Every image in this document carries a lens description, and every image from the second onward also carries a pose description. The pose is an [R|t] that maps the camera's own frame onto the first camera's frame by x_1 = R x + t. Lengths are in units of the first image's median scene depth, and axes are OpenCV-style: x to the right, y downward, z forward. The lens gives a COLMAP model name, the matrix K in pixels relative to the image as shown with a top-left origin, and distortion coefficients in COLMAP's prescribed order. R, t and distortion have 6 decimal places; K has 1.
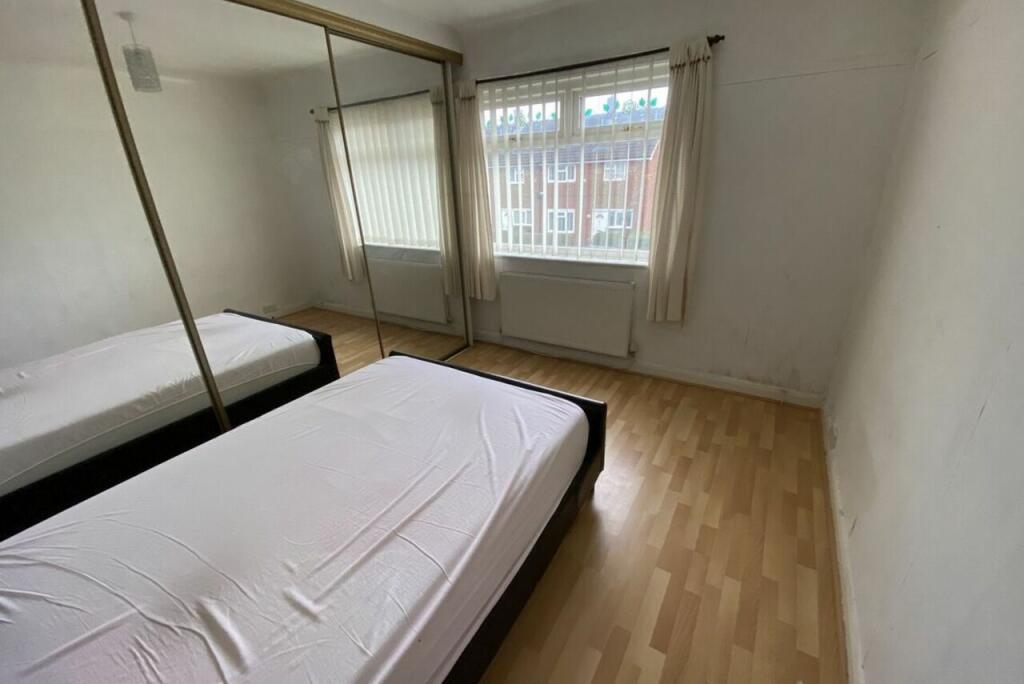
lens RADIAL K [[411.1, 0, 512.0], [0, 411.1, 342.0], [0, 0, 1]] dist [0.018623, -0.020276]
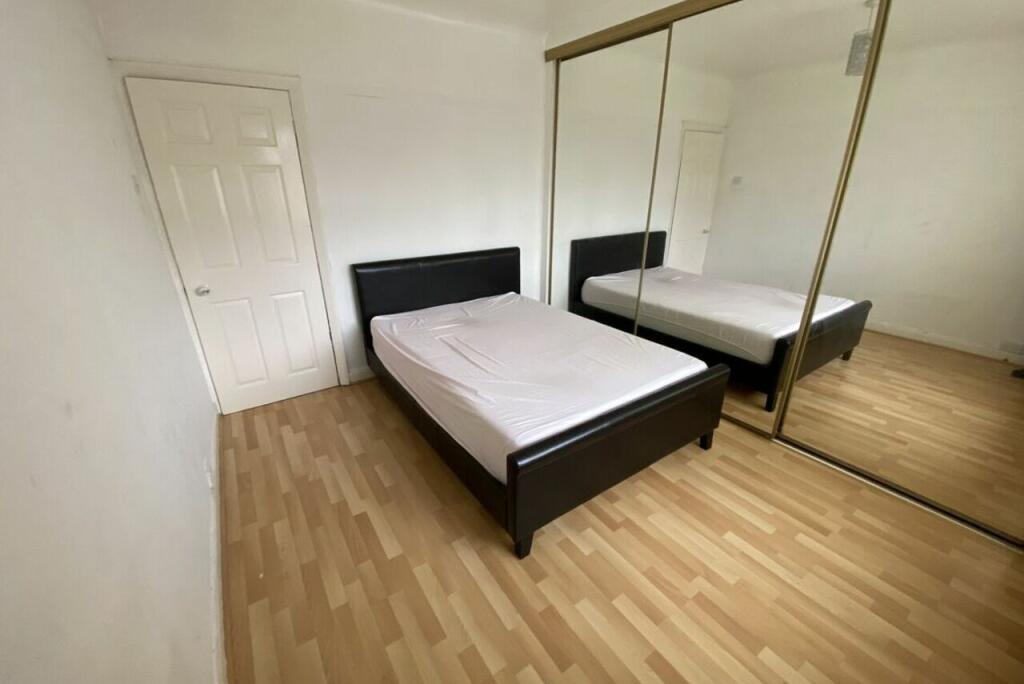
lens RADIAL K [[411.1, 0, 512.0], [0, 411.1, 342.0], [0, 0, 1]] dist [0.018623, -0.020276]
pose [[-0.397542, 0.375632, -0.837174, 0.991535], [-0.335256, 0.789829, 0.513589, -0.526447], [0.854145, 0.484841, -0.188057, 1.290044]]
